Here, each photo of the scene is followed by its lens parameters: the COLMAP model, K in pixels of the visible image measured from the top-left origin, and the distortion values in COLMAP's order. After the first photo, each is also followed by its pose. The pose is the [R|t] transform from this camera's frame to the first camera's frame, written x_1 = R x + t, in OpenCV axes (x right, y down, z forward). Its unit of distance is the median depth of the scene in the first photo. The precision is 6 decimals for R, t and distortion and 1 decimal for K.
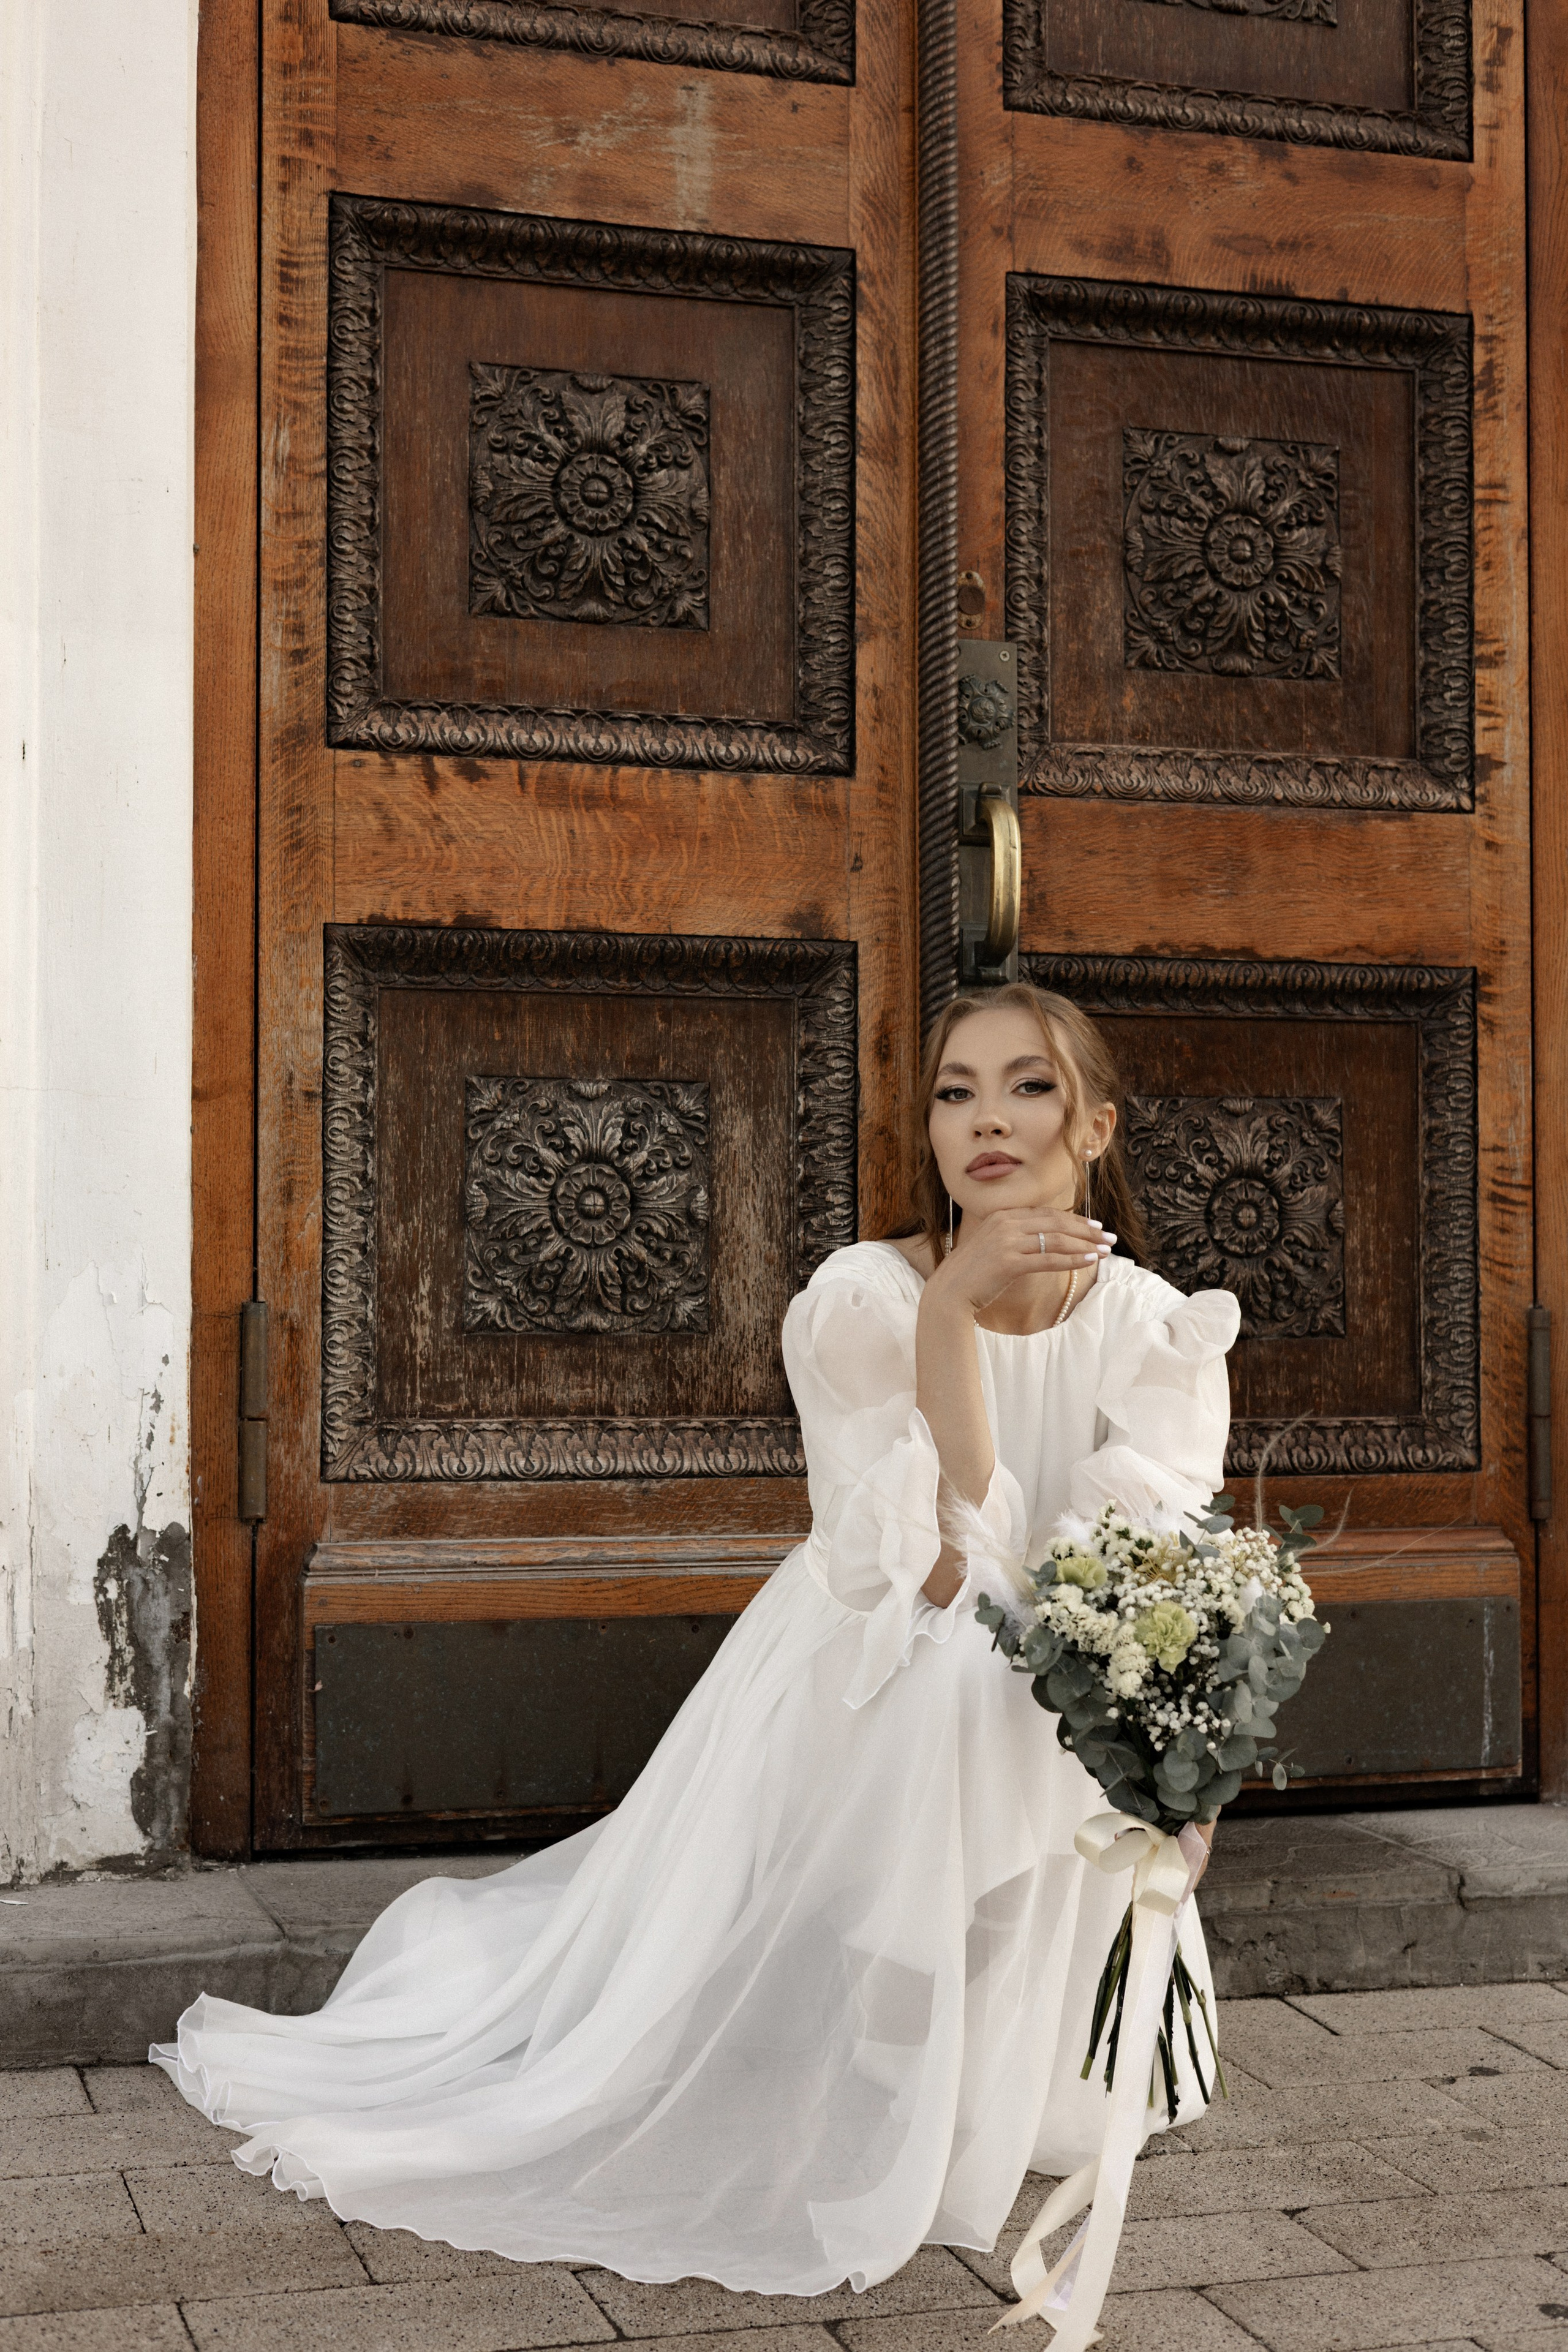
lens RADIAL K [[3399.7, 0, 784.0], [0, 3399.7, 1176.0], [0, 0, 1]] dist [0.002133, 0.043950]
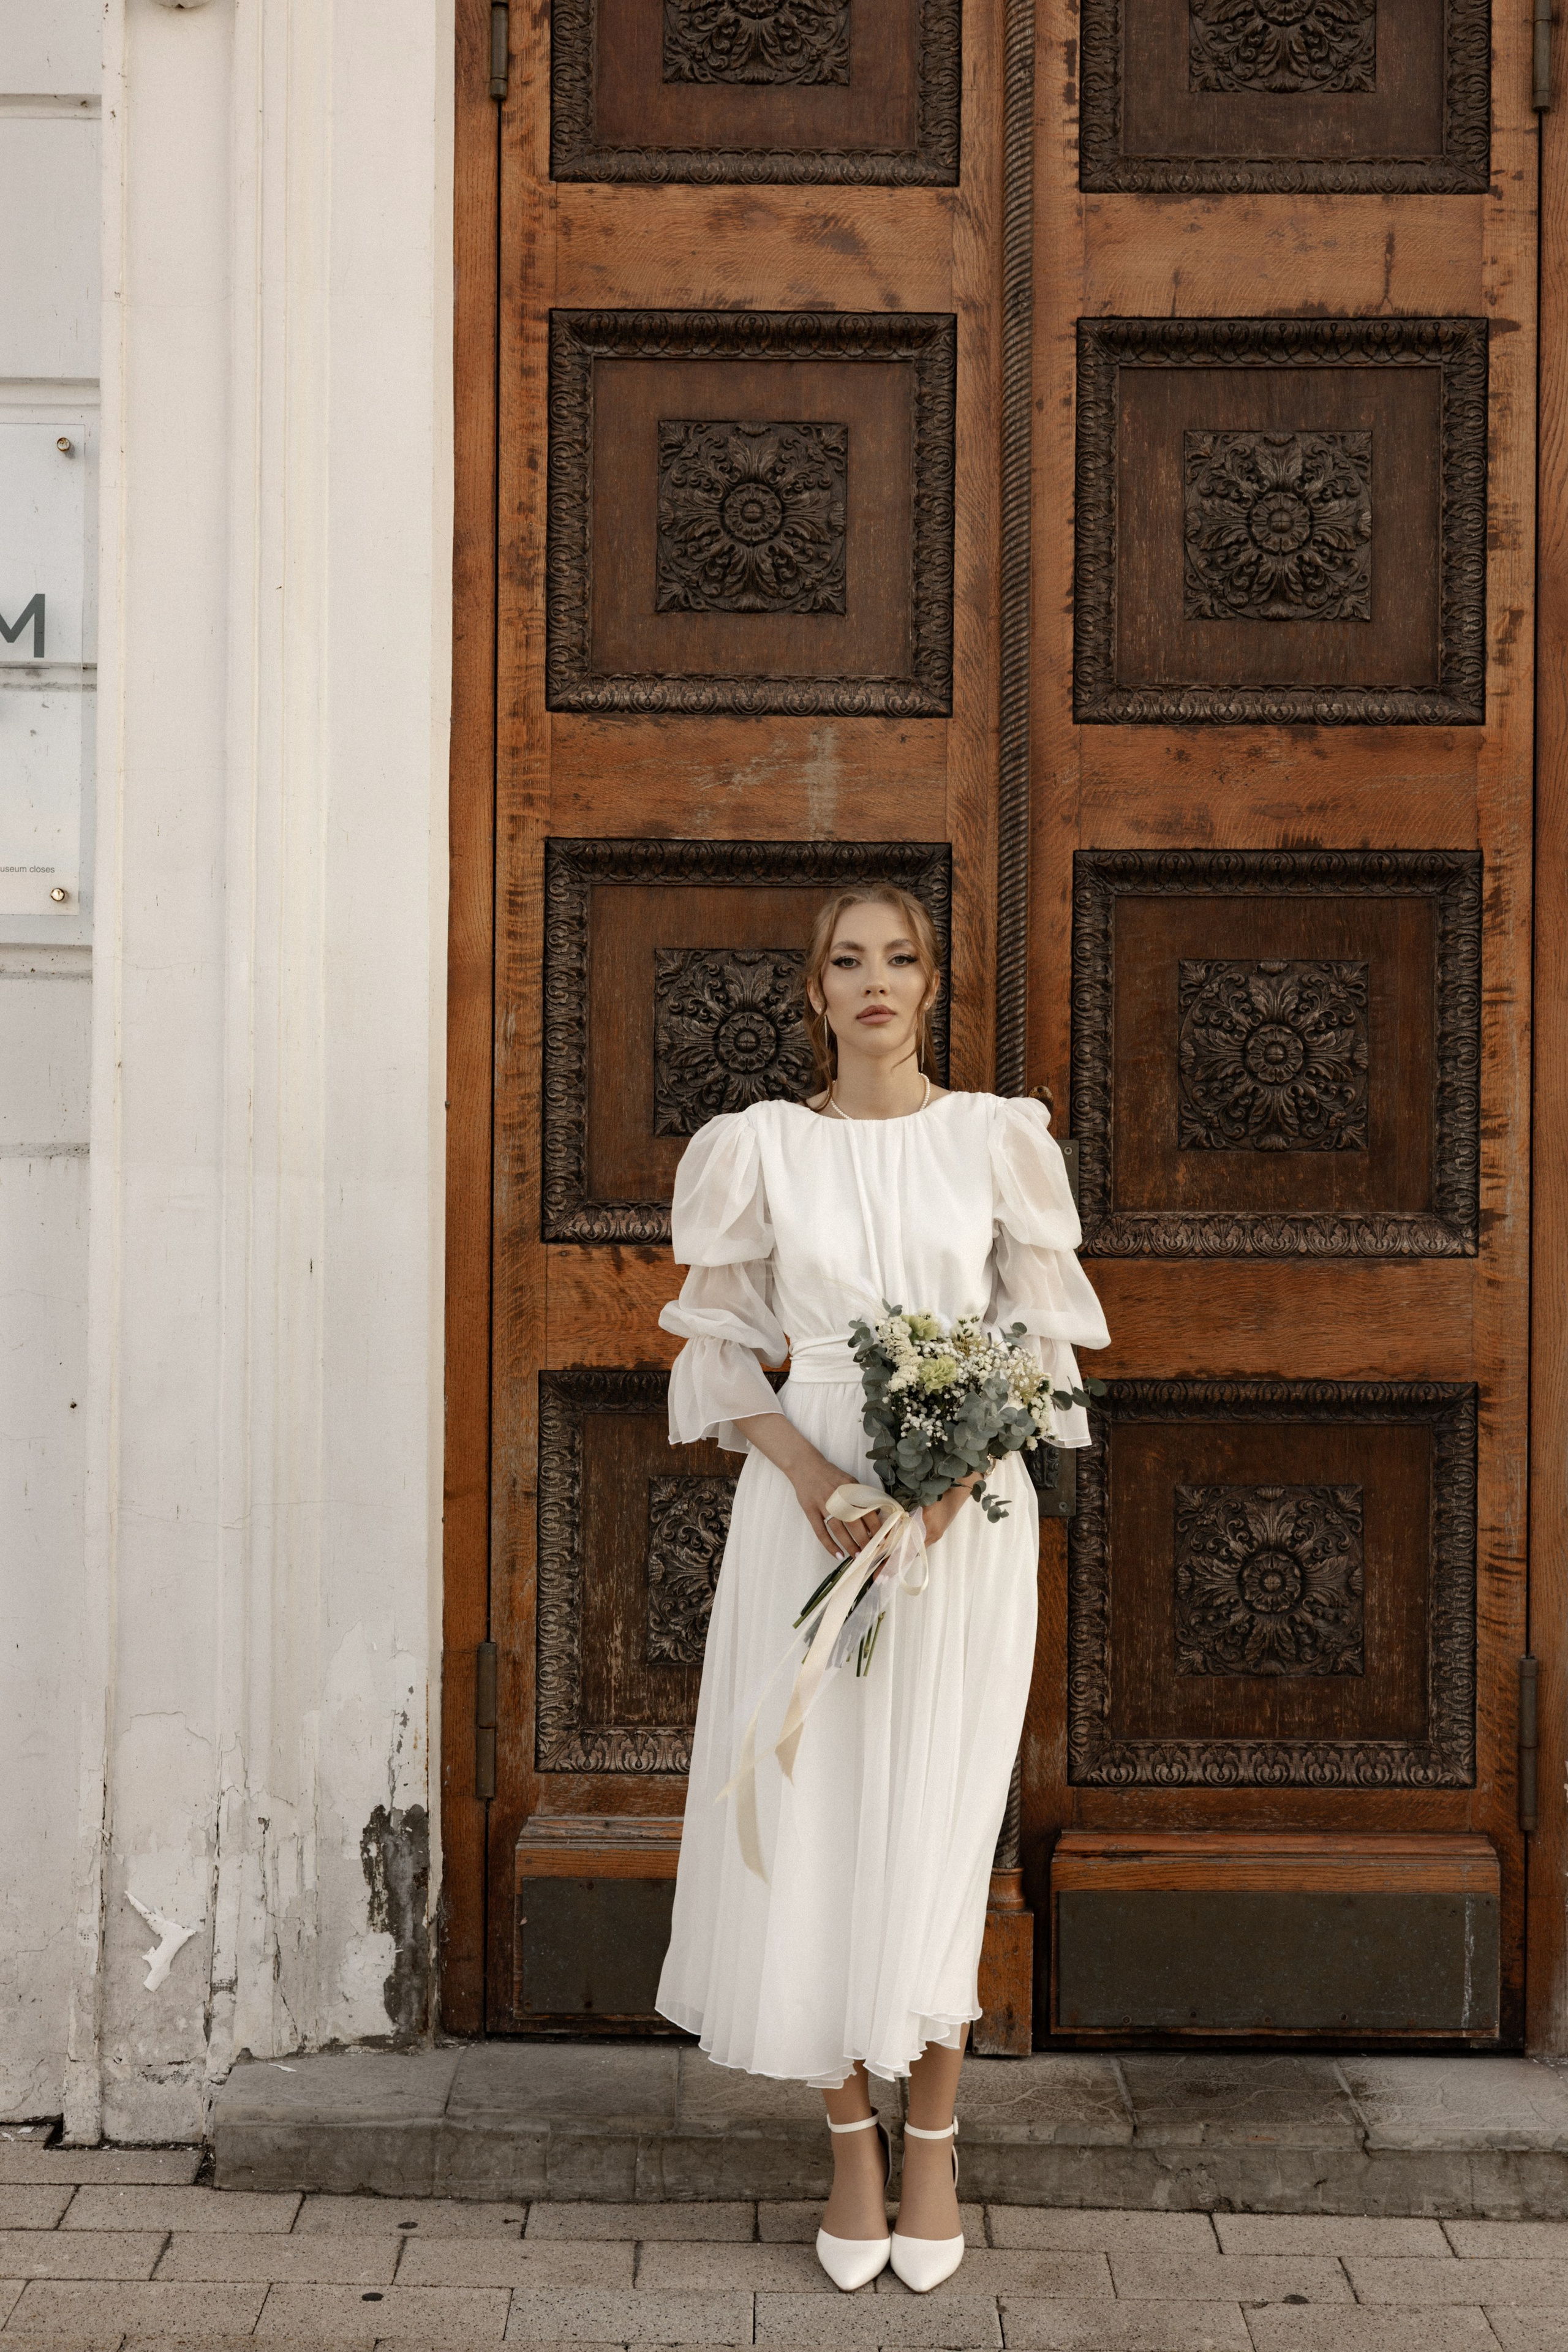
lens RADIAL K [[3304.9, 0, 784.0], [0, 3304.9, 1176.0], [0, 0, 1]] dist [-0.000229, 0.077699]
pose [[0.947628, 0.008372, -0.319267, 0.373035], [0.002486, 0.999433, 0.033586, -0.190268], [0.319367, -0.032621, 0.947070, -0.232769]]
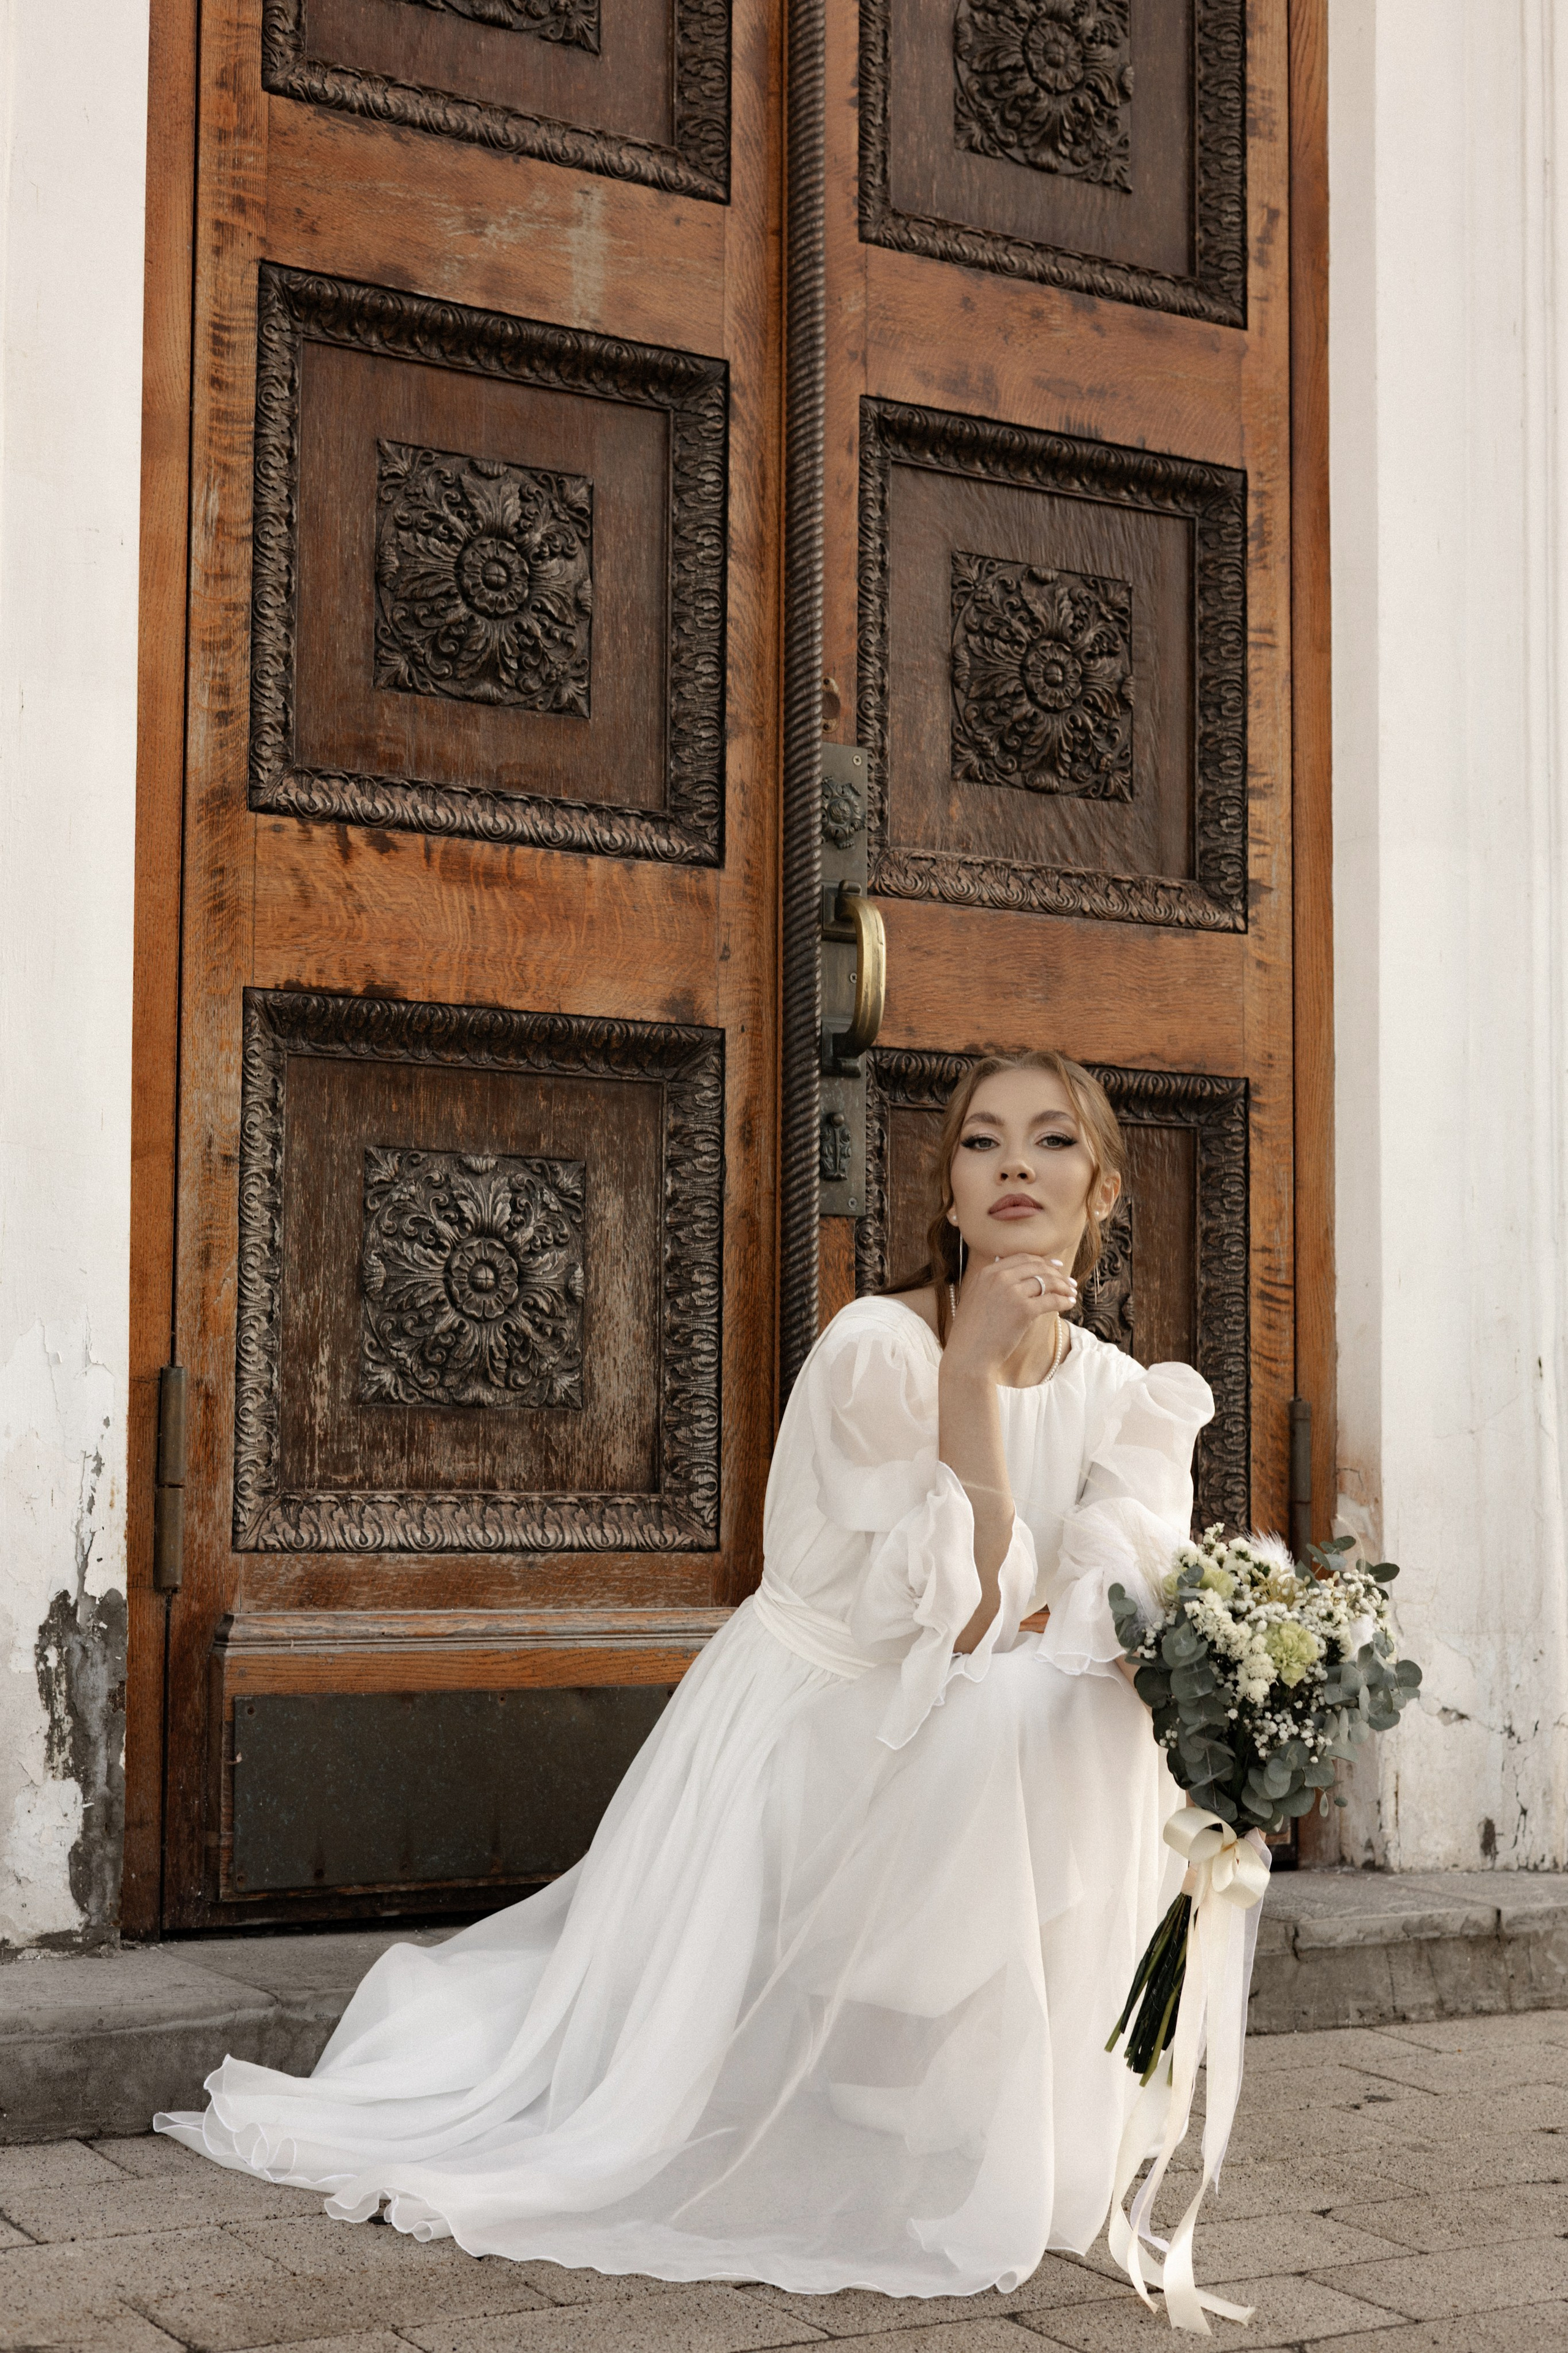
lens RADIAL K [[3590.1, 0, 784.0], [0, 3590.1, 1176.5], [0, 0, 1]] dist [-0.004642, 0.124997]
pose [[0.966294, 0.027935, 0.255920, -0.238829], [-0.015709, 0.998641, -0.049692, 0.029200], [-0.256960, 0.043996, 0.965420, -0.046824]]
